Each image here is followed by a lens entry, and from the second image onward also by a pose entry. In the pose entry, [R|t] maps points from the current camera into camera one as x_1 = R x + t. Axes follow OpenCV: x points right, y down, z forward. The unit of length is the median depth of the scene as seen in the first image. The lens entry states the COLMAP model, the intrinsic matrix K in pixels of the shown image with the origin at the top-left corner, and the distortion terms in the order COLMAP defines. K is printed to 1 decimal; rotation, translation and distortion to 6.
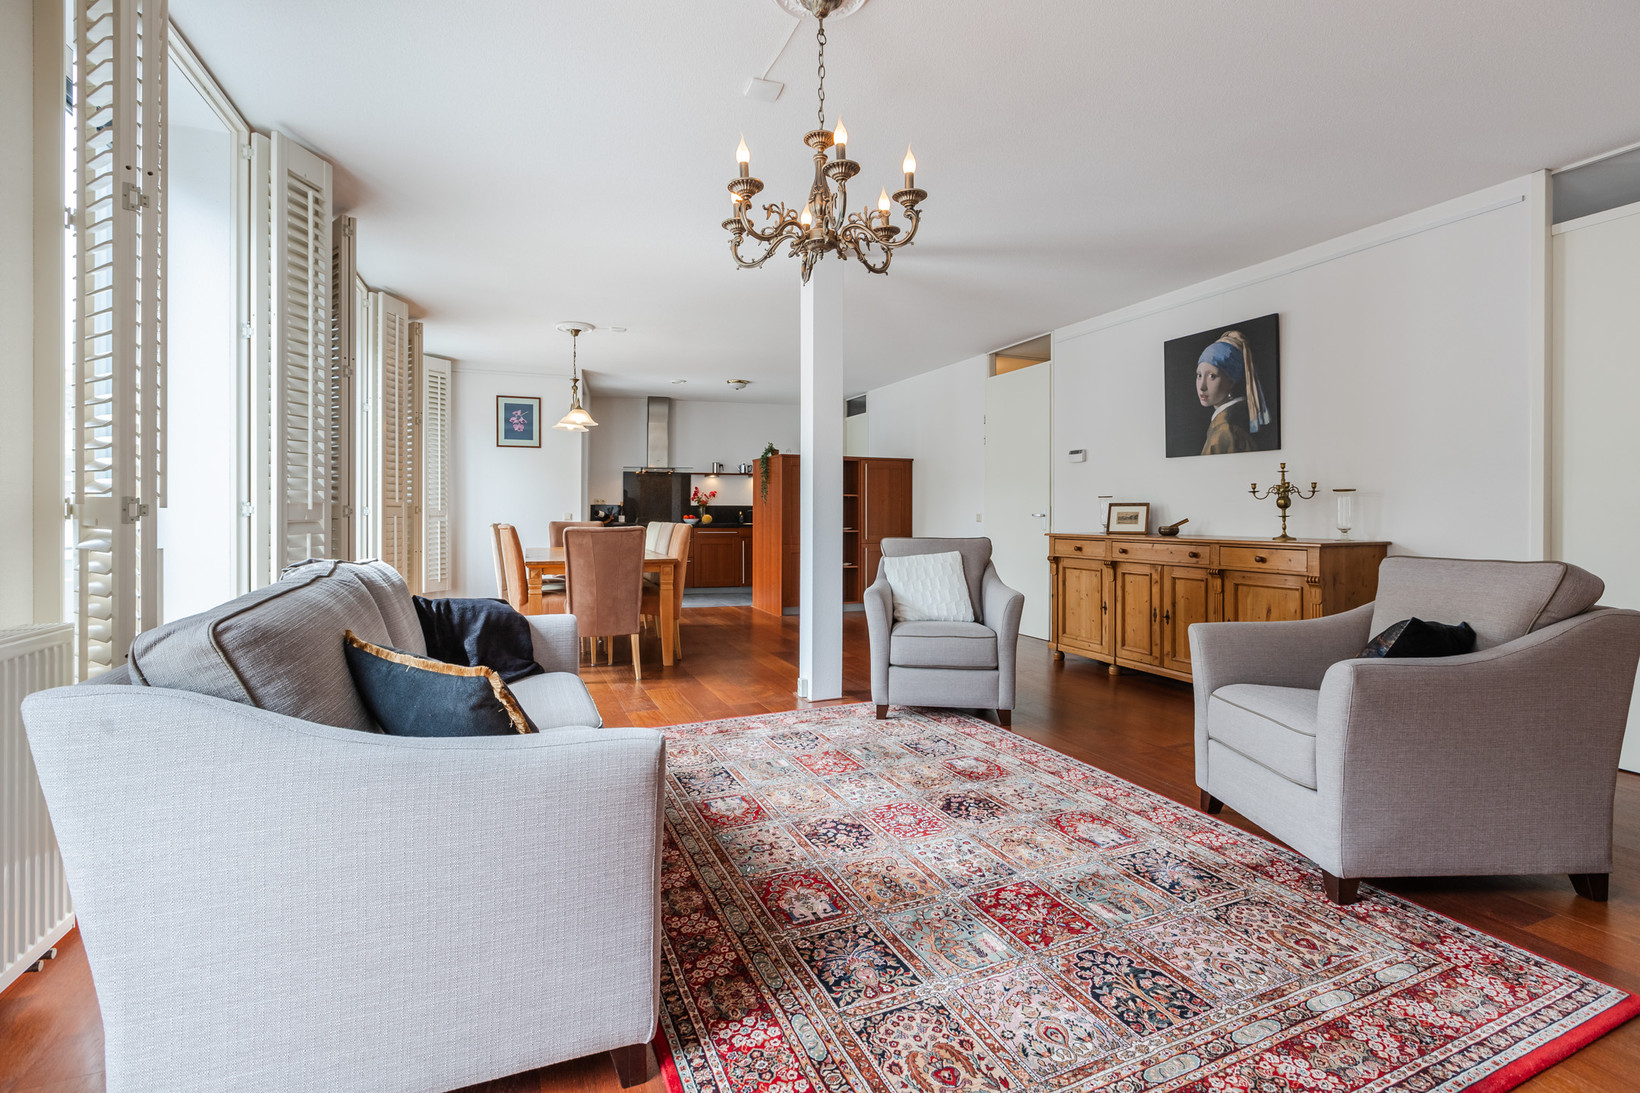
lens RADIAL K [[742.2, 0, 820.1], [0, 742.2, 514.4], [0, 0, 1]] dist [-0.000593, -0.000044]
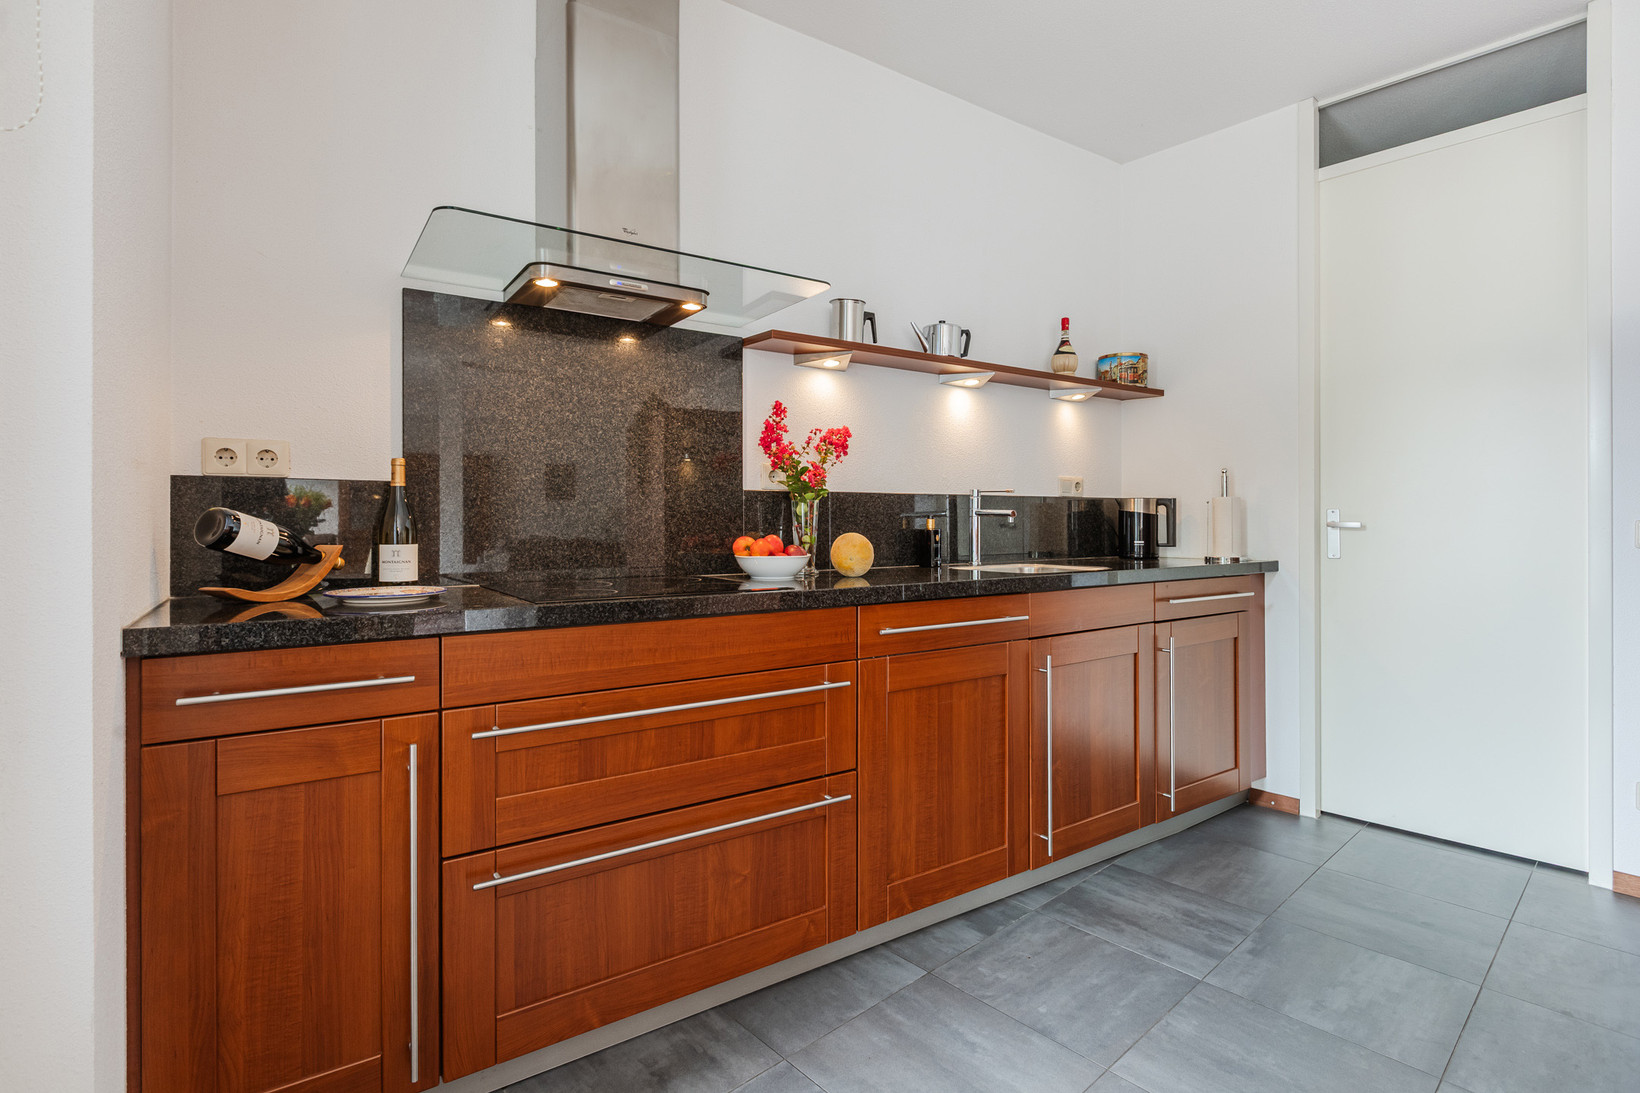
lens RADIAL K [[789.4, 0, 815.2], [0, 789.4, 527.1], [0, 0, 1]] dist [-0.000739, 0.000540]
pose [[0.946150, -0.008668, 0.323612, -0.285395], [0.008458, 0.999962, 0.002057, -0.002102], [-0.323618, 0.000791, 0.946187, 0.972319]]
